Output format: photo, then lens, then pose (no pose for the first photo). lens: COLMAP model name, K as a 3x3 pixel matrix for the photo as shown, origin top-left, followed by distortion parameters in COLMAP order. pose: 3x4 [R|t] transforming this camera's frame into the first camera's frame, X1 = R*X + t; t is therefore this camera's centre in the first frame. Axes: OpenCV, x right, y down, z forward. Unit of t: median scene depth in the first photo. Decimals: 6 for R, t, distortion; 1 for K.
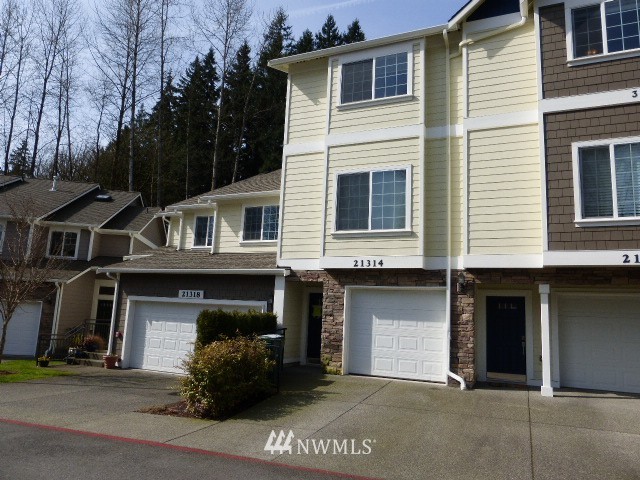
lens RADIAL K [[418.5, 0, 319.9], [0, 418.5, 232.2], [0, 0, 1]] dist [-0.005369, -0.000062]
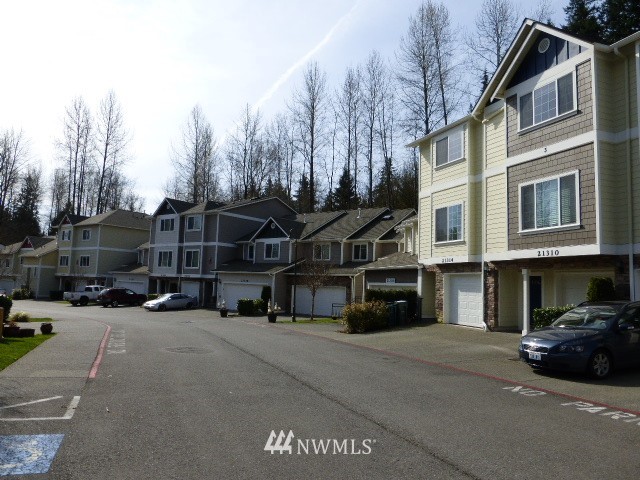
lens RADIAL K [[418.5, 0, 319.9], [0, 418.5, 232.2], [0, 0, 1]] dist [-0.005369, -0.000062]
pose [[0.700814, -0.097961, -0.706586, 0.983213], [0.114360, 0.993143, -0.024263, -0.060653], [0.704117, -0.063801, 0.707212, -0.603374]]
